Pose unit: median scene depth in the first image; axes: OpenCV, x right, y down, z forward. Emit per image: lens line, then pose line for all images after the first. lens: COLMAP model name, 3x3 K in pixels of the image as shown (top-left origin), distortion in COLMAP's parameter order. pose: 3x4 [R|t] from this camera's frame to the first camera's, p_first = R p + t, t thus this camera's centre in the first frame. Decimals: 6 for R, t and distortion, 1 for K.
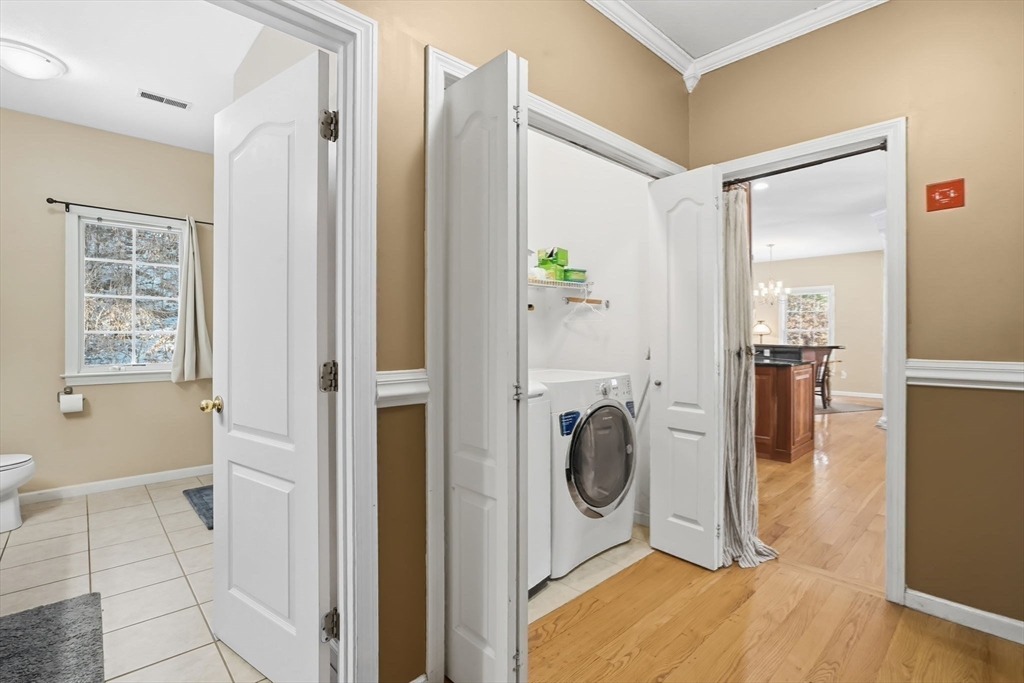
lens RADIAL K [[493.1, 0, 516.9], [0, 493.1, 339.4], [0, 0, 1]] dist [-0.020142, 0.003155]
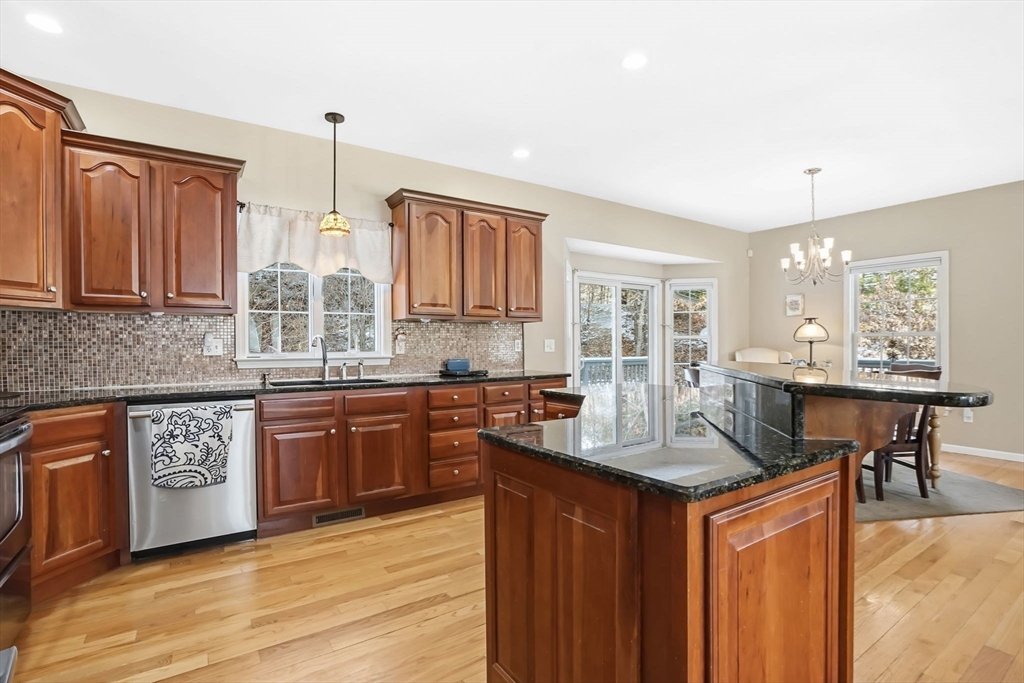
lens RADIAL K [[493.1, 0, 518.8], [0, 493.1, 341.4], [0, 0, 1]] dist [-0.020142, 0.003155]
pose [[0.990327, 0.004534, -0.138677, 0.228611], [-0.006238, 0.999910, -0.011855, 0.000201], [0.138611, 0.012606, 0.990267, 0.357726]]
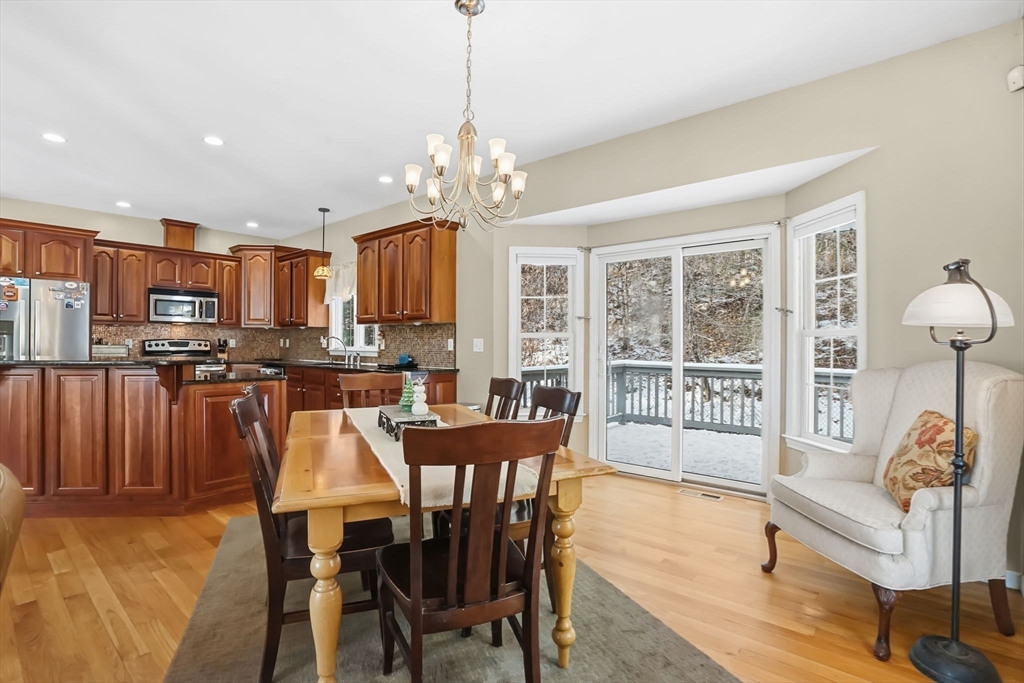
lens RADIAL K [[493.1, 0, 508.9], [0, 493.1, 345.4], [0, 0, 1]] dist [-0.020142, 0.003155]
pose [[0.115969, 0.012965, -0.993168, 0.668903], [-0.015982, 0.999810, 0.011185, -0.006962], [0.993124, 0.014576, 0.116154, 0.832708]]
